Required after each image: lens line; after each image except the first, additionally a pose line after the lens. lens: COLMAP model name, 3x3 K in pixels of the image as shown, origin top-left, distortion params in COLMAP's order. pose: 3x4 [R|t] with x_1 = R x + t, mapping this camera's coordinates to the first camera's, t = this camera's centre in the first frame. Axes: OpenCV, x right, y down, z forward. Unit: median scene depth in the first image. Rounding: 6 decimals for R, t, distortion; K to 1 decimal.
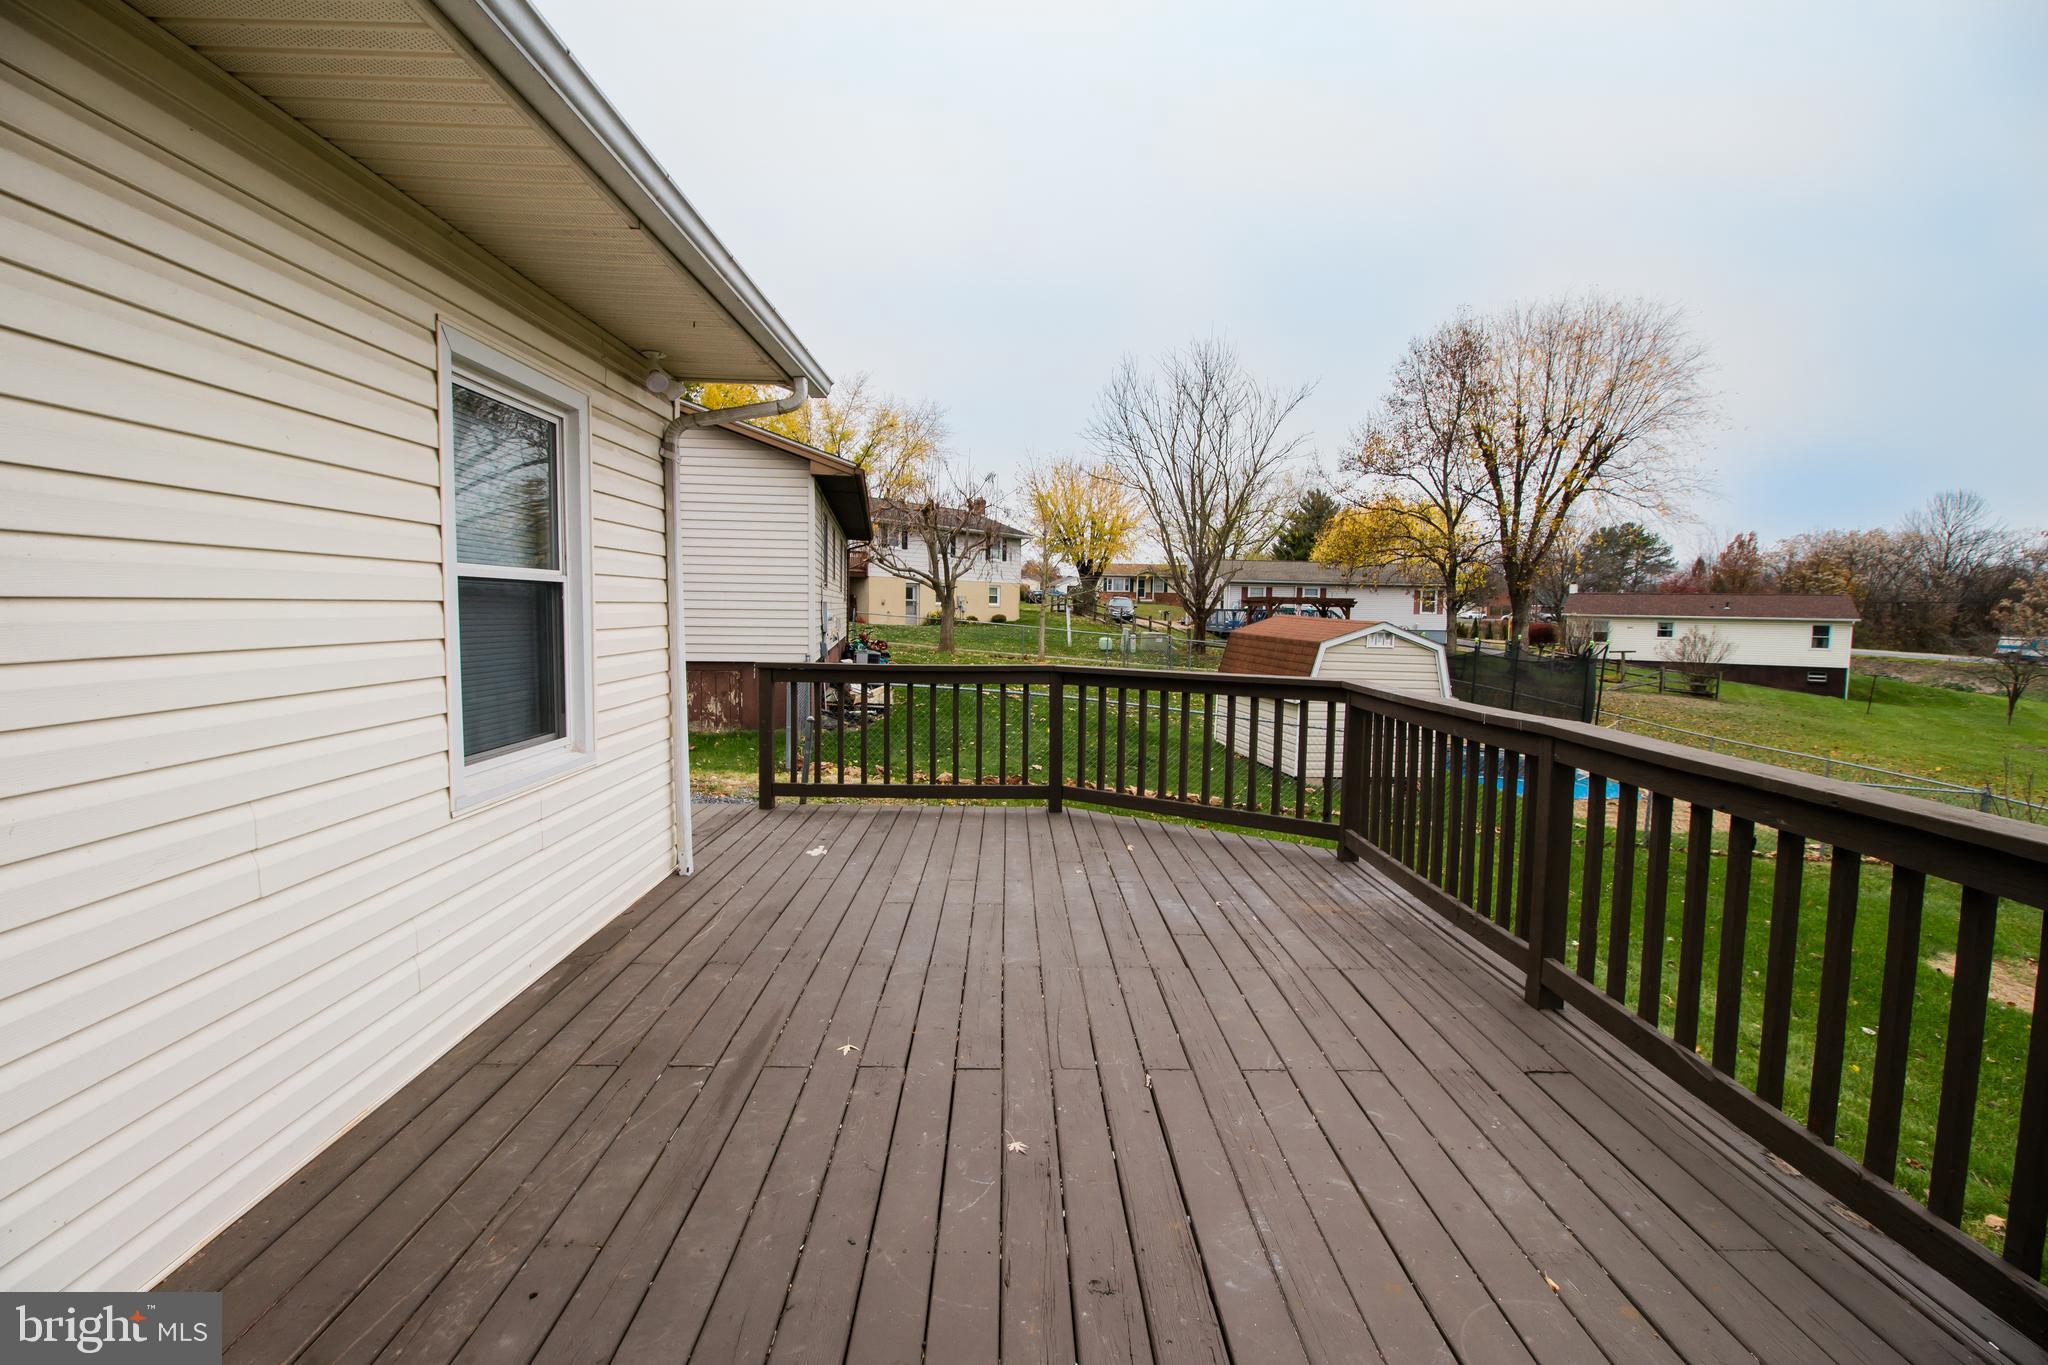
lens RADIAL K [[960.4, 0, 1008.4], [0, 960.4, 683.0], [0, 0, 1]] dist [-0.000416, -0.015708]
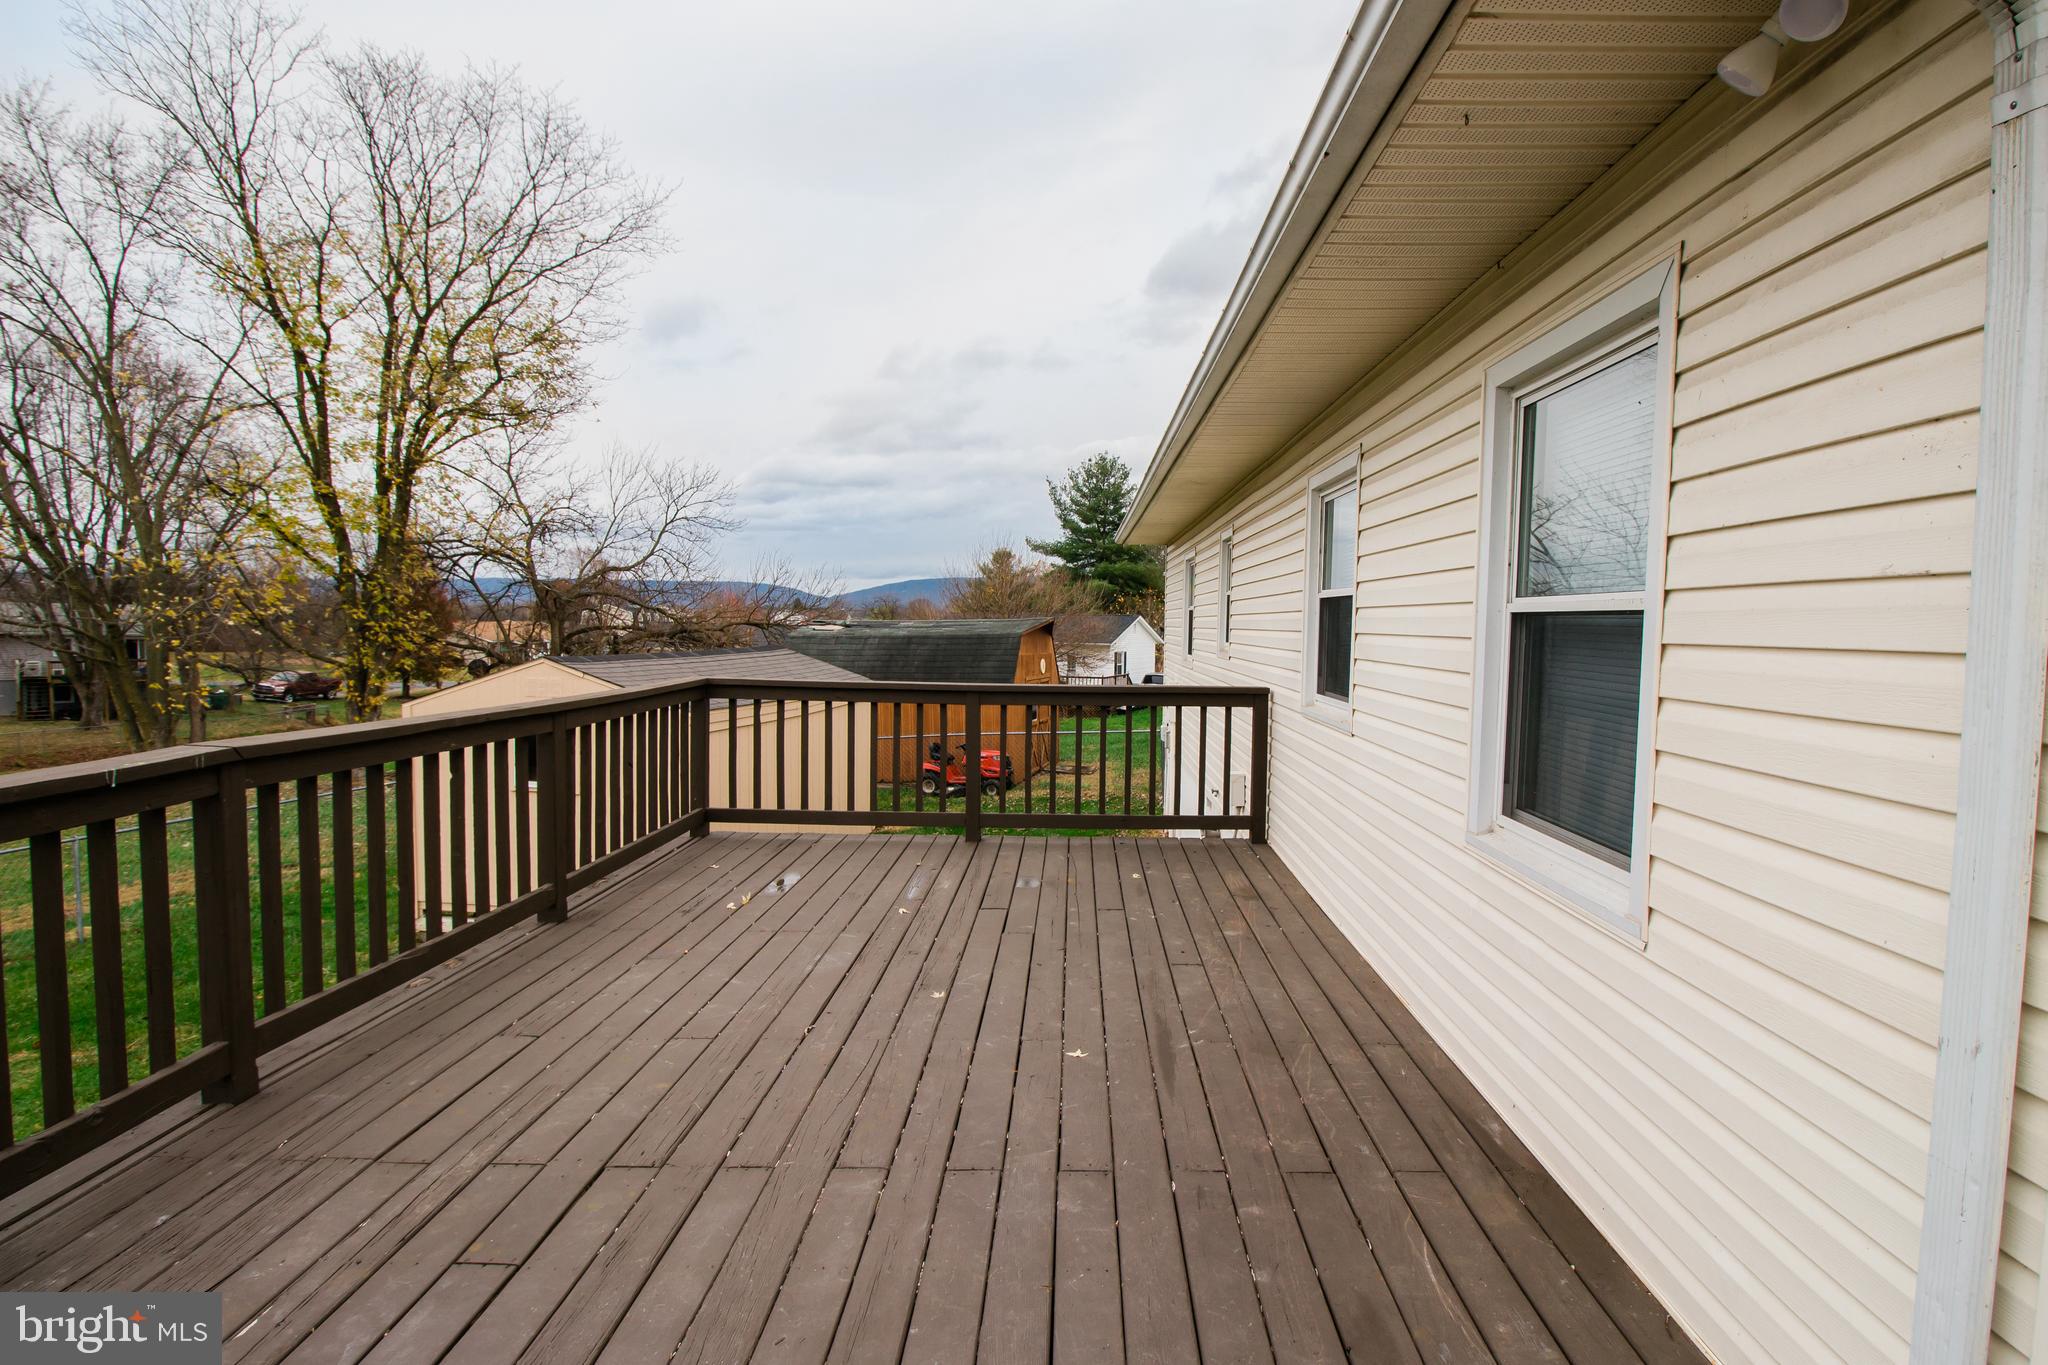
lens RADIAL K [[963.8, 0, 1015.2], [0, 963.8, 652.3], [0, 0, 1]] dist [-0.000563, -0.013641]
pose [[-0.997601, -0.036775, 0.058655, -0.129606], [-0.029981, 0.993167, 0.112782, -0.146833], [-0.062401, 0.110753, -0.991887, 1.778141]]
